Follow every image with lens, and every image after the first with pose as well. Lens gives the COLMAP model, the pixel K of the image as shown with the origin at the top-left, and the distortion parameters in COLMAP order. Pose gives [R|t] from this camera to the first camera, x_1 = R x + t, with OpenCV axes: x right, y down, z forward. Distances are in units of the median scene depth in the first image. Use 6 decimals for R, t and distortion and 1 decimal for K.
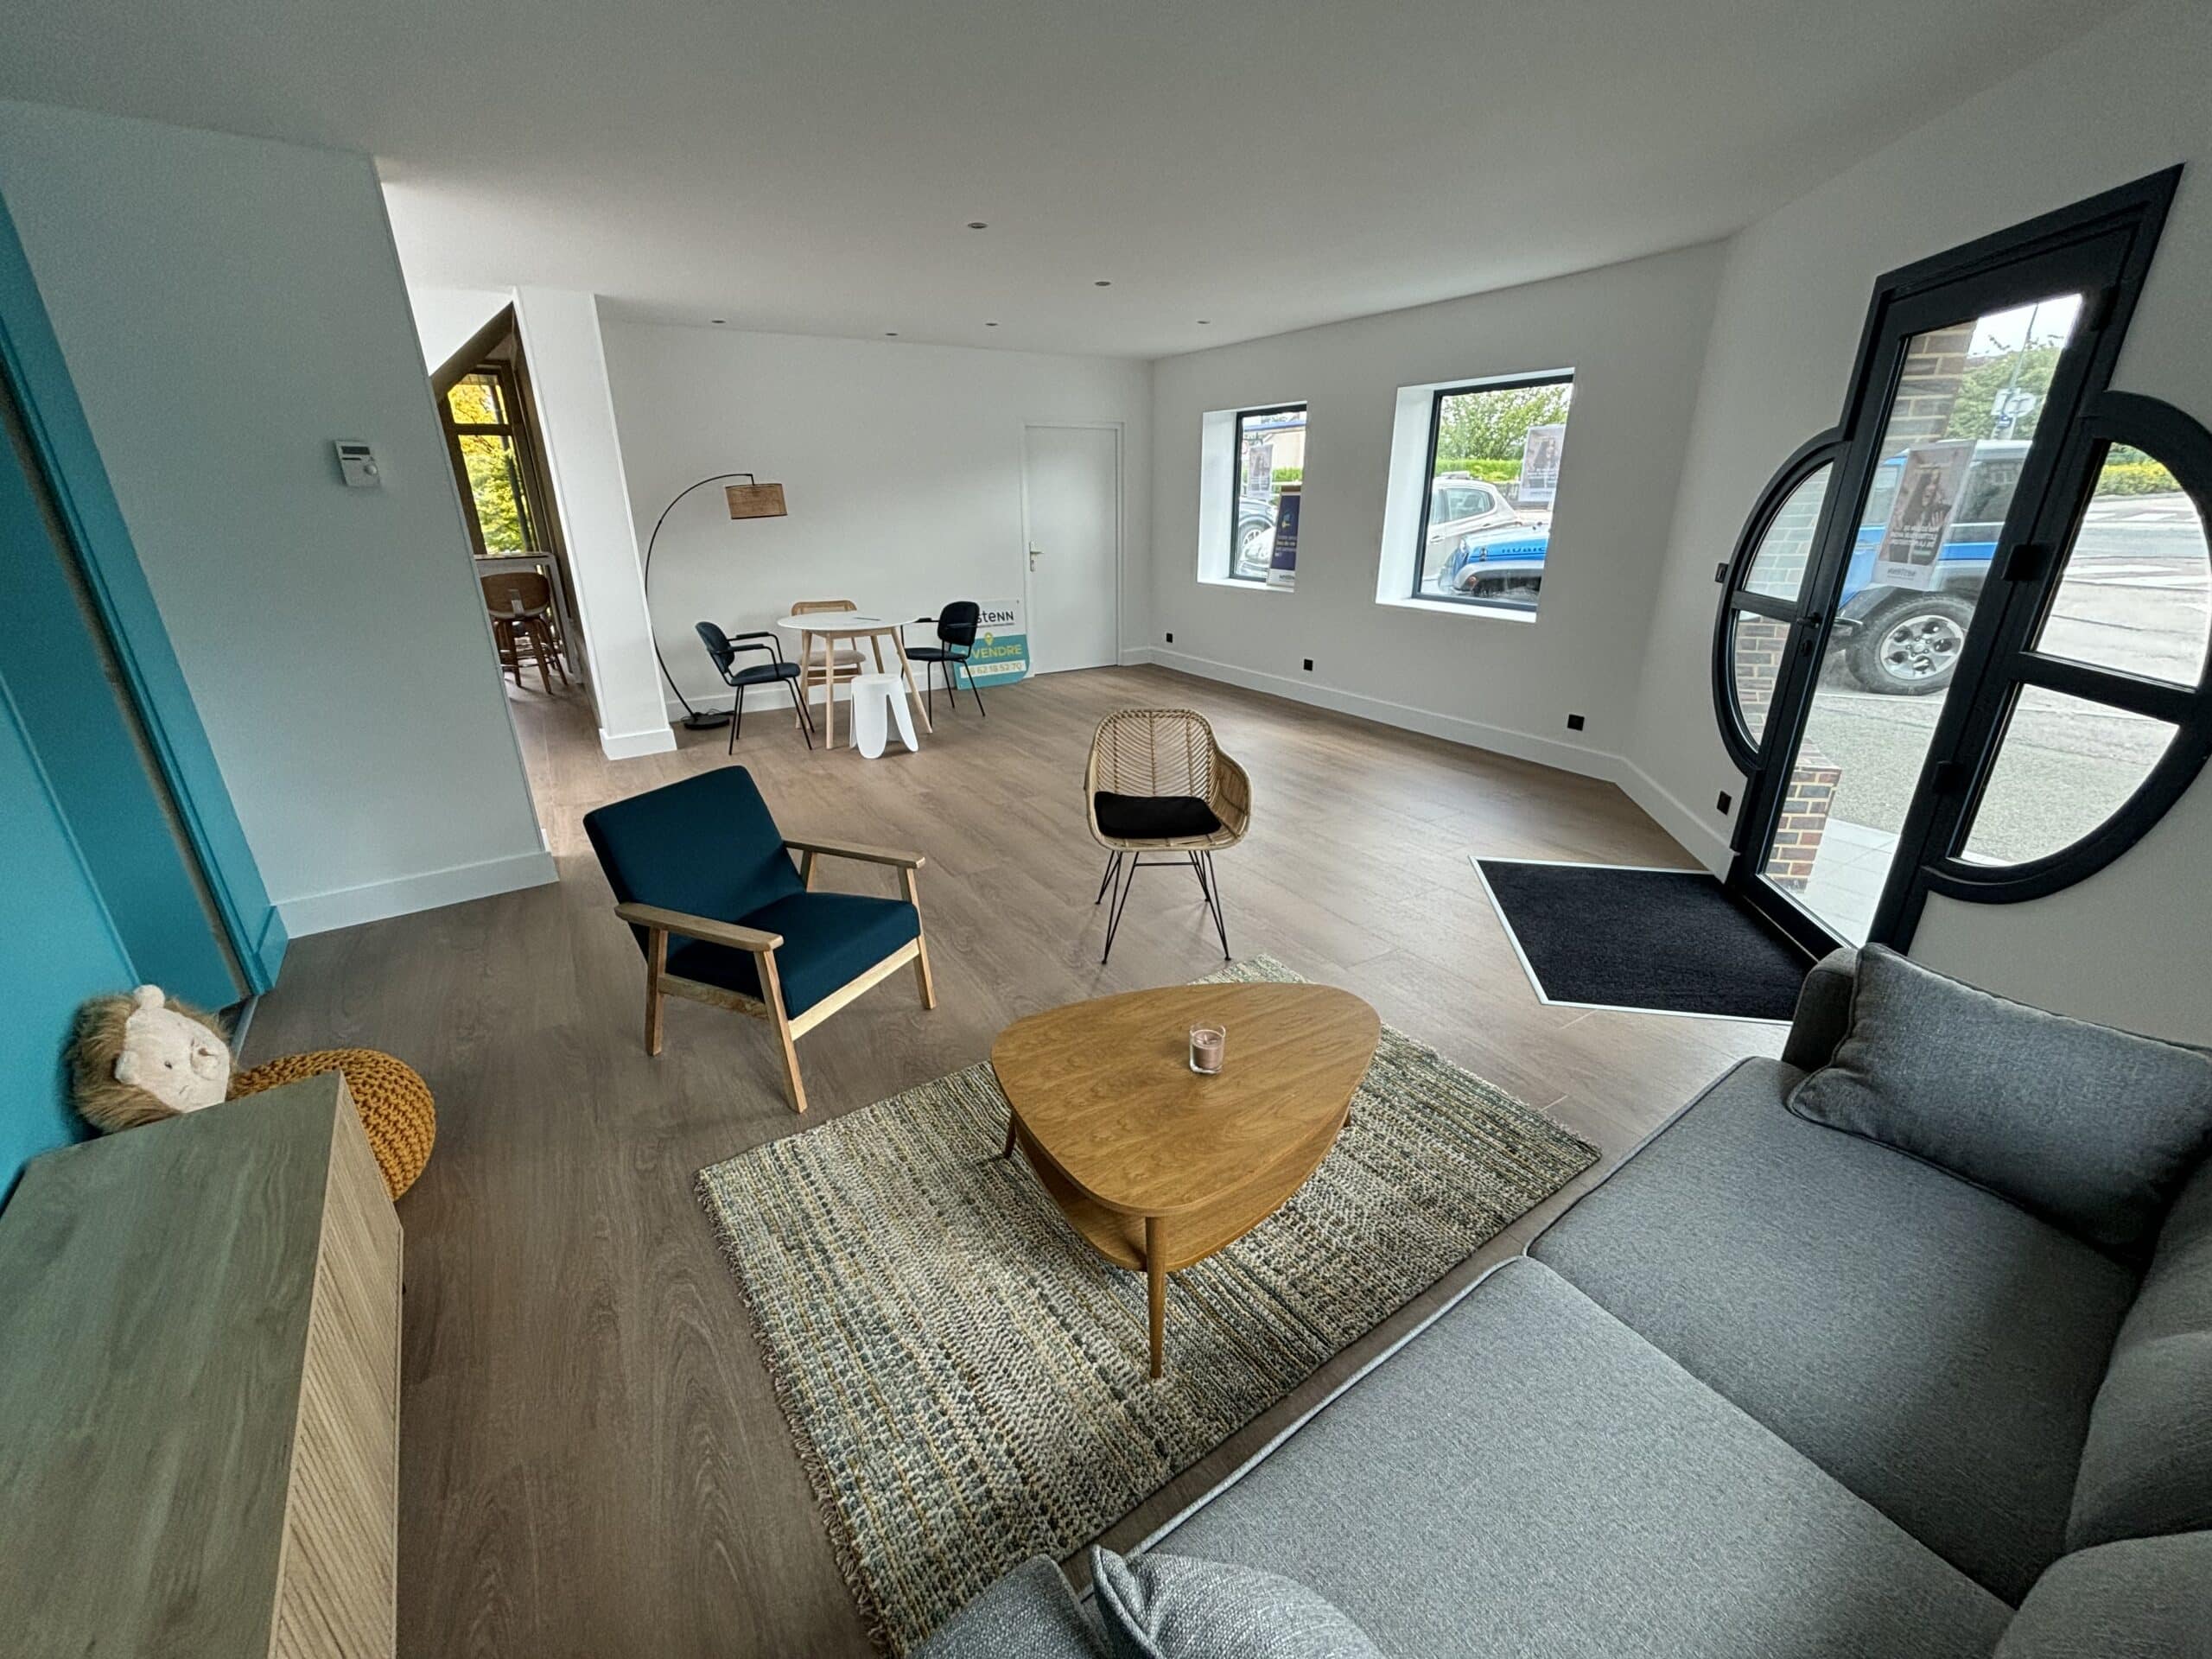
lens RADIAL K [[890.4, 0, 1103.8], [0, 890.4, 826.7], [0, 0, 1]] dist [-0.001207, -0.000527]
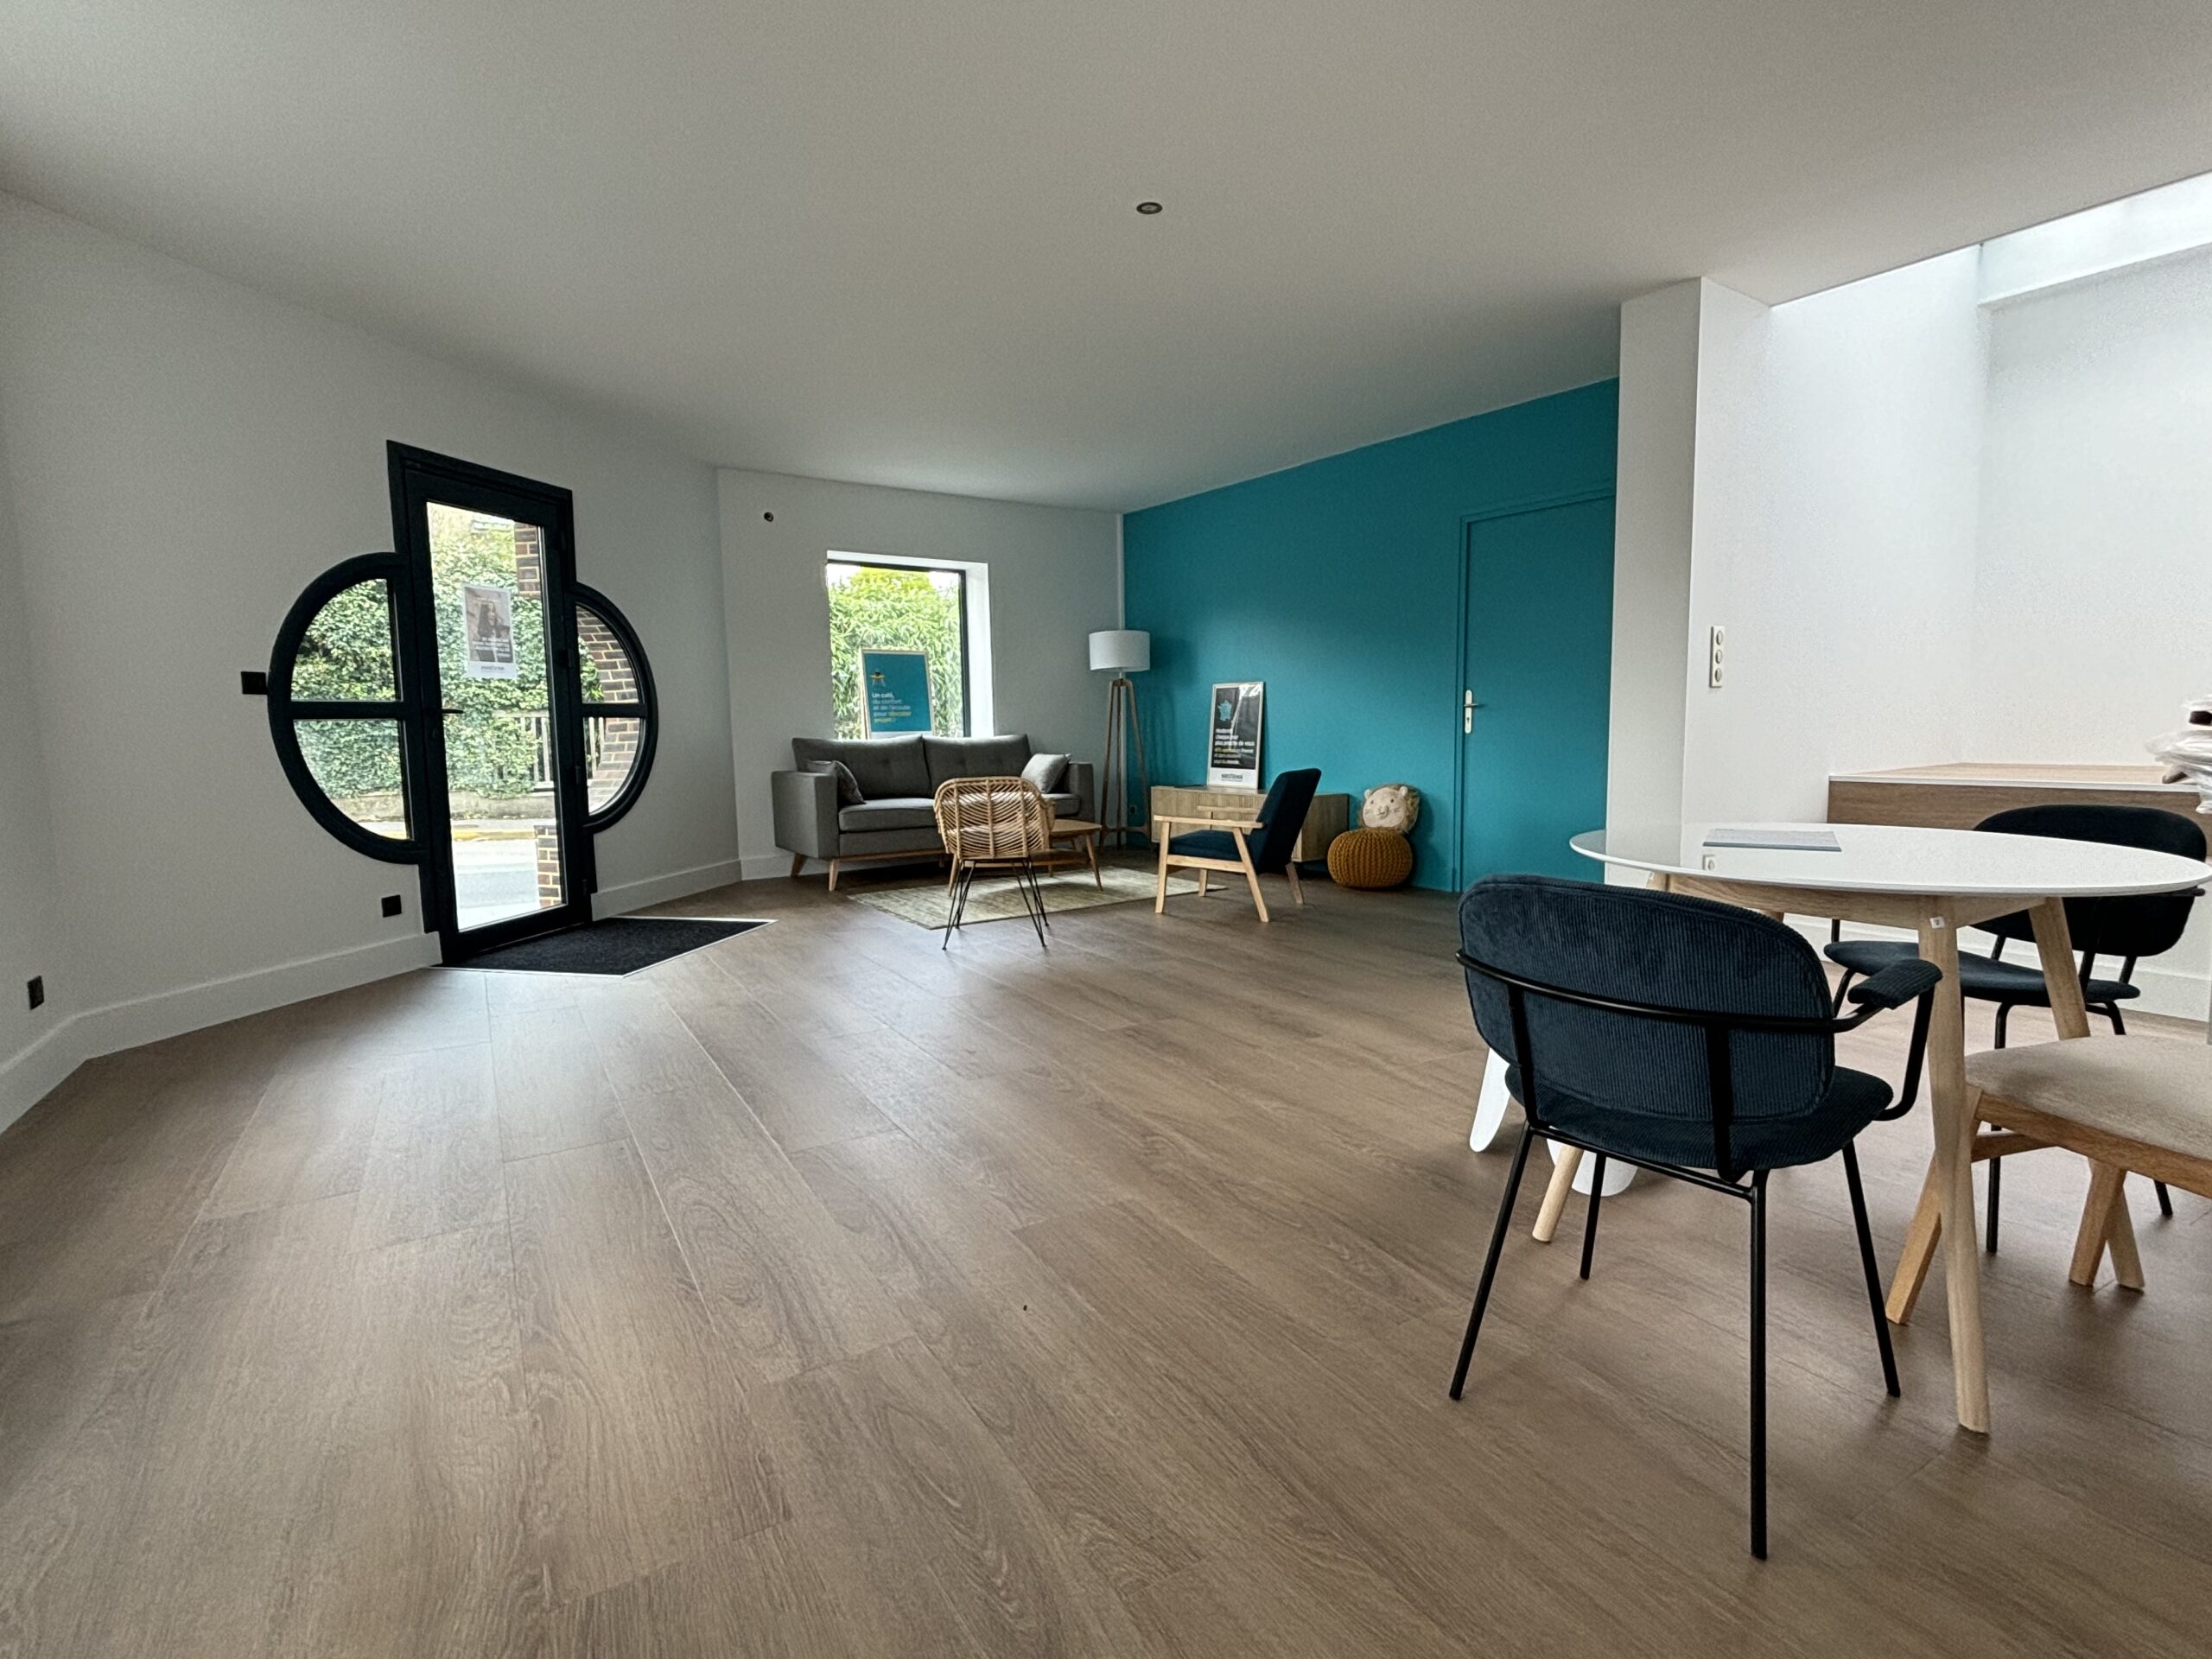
lens RADIAL K [[1087.1, 0, 1107.7], [0, 1087.1, 827.1], [0, 0, 1]] dist [0.003241, 0.000773]
pose [[-0.999390, 0.026113, 0.023199, -0.130859], [0.033705, 0.895256, 0.444276, -0.691828], [-0.009168, 0.444787, -0.895590, 2.304502]]
